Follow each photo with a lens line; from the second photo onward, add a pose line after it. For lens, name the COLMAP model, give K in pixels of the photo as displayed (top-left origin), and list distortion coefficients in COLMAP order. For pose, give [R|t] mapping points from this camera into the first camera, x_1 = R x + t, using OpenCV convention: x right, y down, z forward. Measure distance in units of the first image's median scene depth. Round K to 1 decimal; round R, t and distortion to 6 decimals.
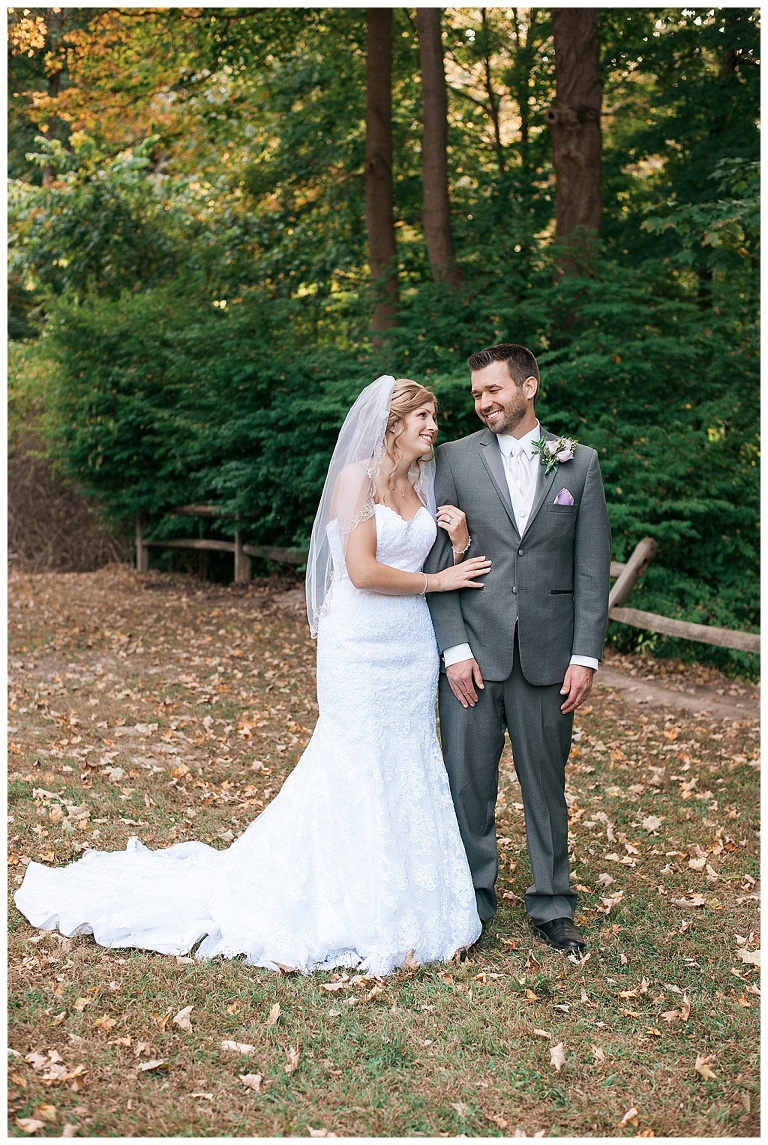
lens RADIAL K [[1712.2, 0, 384.0], [0, 1712.2, 572.5], [0, 0, 1]] dist [-0.046888, -0.038661]
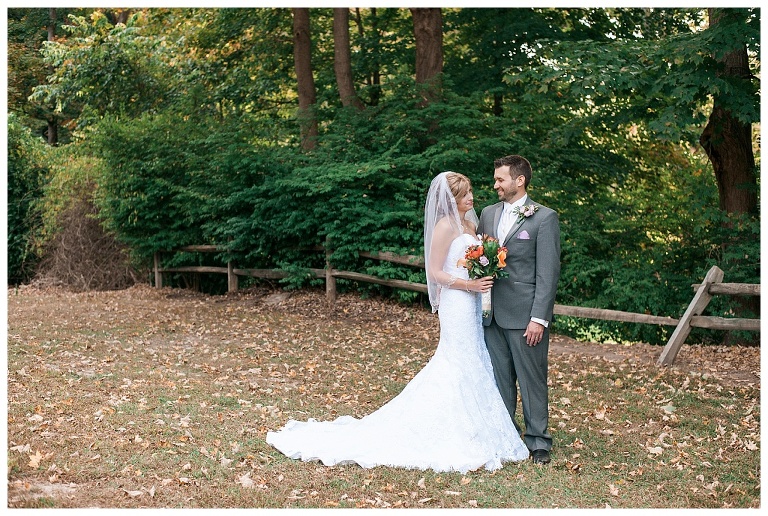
lens RADIAL K [[1148.5, 0, 384.0], [0, 1148.5, 258.0], [0, 0, 1]] dist [-0.046888, -0.038661]
pose [[0.990479, -0.033208, 0.133598, -0.080706], [0.036453, 0.999095, -0.021914, 0.002878], [-0.132749, 0.026575, 0.990793, -0.094949]]
